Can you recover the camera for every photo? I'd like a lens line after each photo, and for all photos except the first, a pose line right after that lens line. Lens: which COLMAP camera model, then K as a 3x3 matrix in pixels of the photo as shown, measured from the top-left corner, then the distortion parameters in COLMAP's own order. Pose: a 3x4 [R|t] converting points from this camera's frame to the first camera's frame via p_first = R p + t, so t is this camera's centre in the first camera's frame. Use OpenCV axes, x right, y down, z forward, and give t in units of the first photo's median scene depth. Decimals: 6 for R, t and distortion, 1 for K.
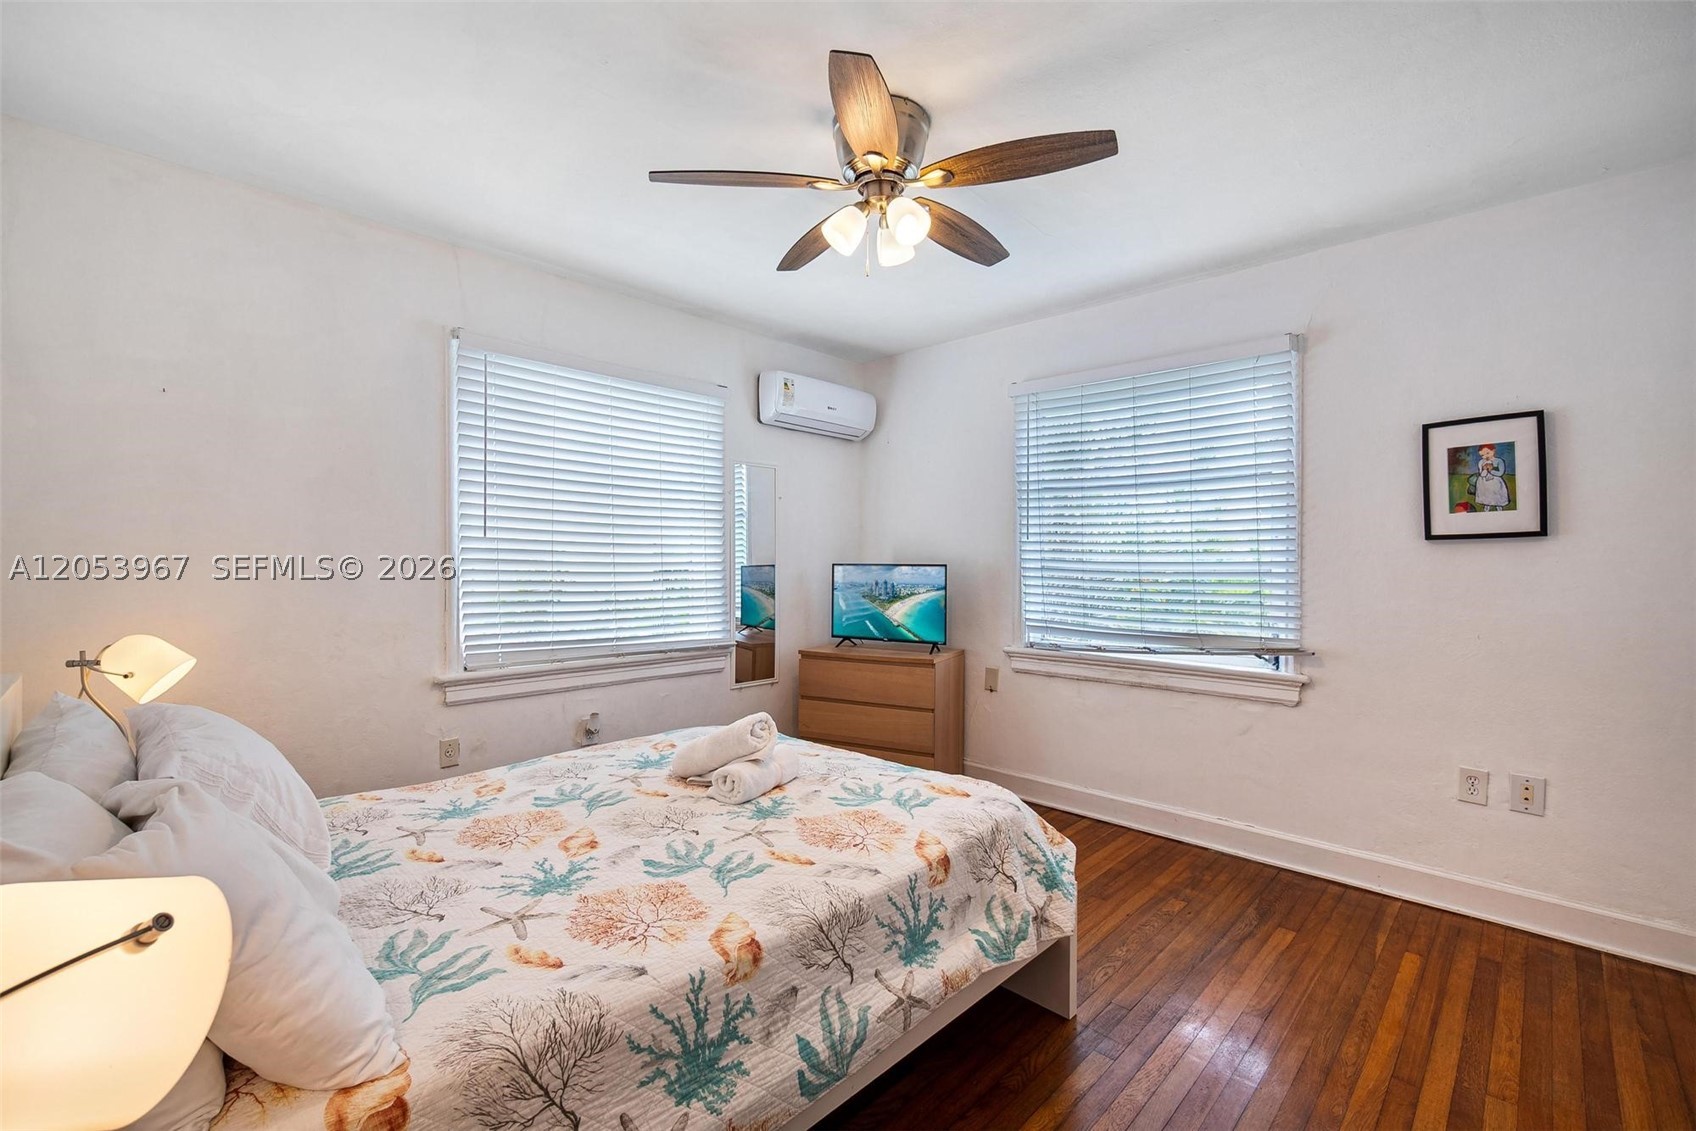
lens RADIAL K [[740.1, 0, 856.5], [0, 740.1, 566.6], [0, 0, 1]] dist [0.001317, 0.000336]
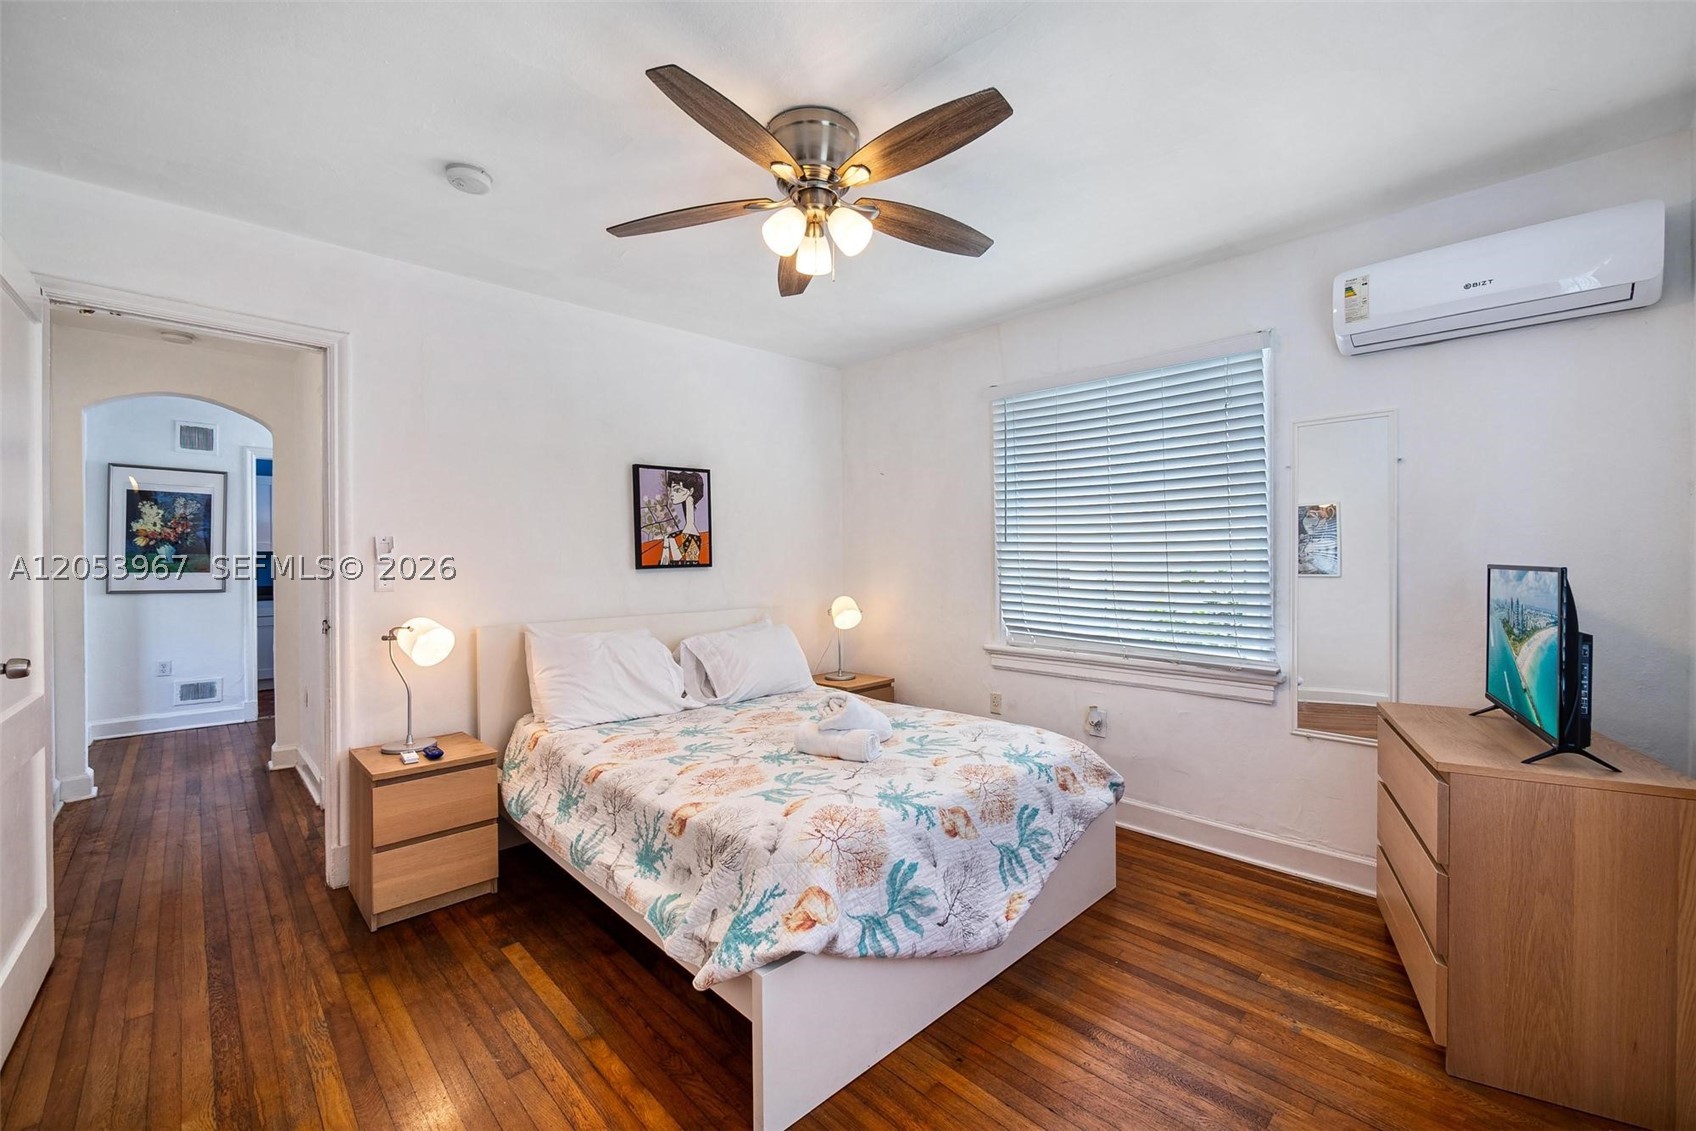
lens RADIAL K [[688.5, 0, 848.0], [0, 688.5, 565.5], [0, 0, 1]] dist [-0.001708, 0.000072]
pose [[-0.047352, 0.005247, -0.998864, 1.050443], [-0.002306, 0.999983, 0.005363, -0.008227], [0.998876, 0.002558, -0.047339, 1.166261]]
